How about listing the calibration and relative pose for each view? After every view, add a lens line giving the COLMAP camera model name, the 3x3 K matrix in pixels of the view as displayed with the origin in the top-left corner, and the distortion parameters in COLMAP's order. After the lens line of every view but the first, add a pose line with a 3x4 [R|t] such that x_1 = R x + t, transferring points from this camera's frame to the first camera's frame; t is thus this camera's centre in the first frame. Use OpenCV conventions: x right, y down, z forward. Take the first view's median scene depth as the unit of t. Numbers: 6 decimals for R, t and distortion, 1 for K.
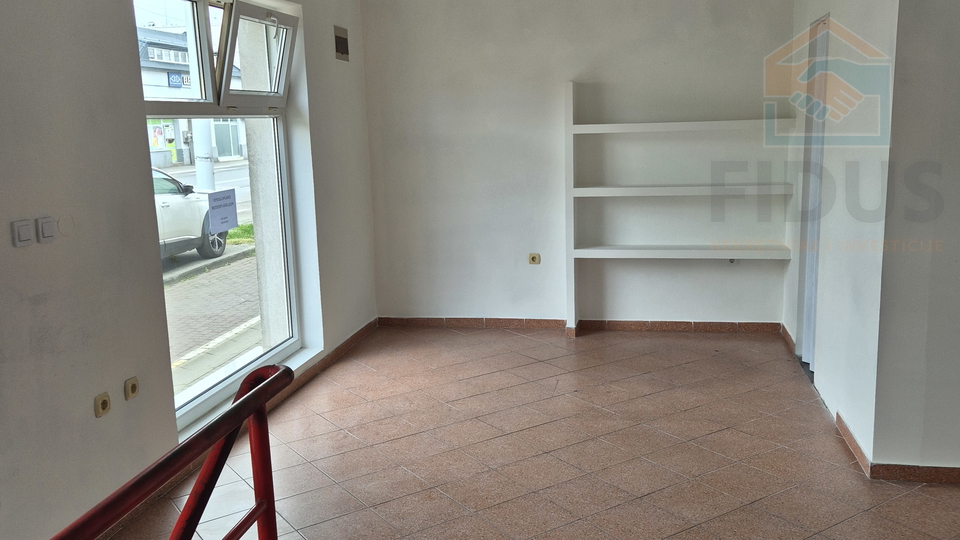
lens RADIAL K [[833.7, 0, 488.3], [0, 833.7, 276.5], [0, 0, 1]] dist [0.009946, -0.002811]
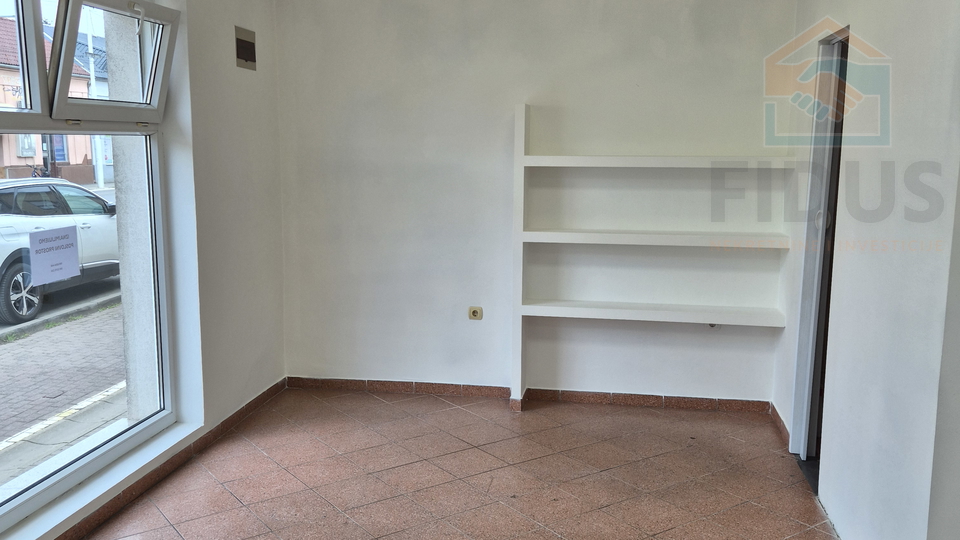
lens RADIAL K [[833.7, 0, 473.2], [0, 833.7, 265.6], [0, 0, 1]] dist [0.009946, -0.002811]
pose [[0.999398, 0.028783, 0.019368, 0.040739], [-0.027998, 0.998822, -0.039644, -0.040698], [-0.020486, 0.039078, 0.999026, 0.189933]]
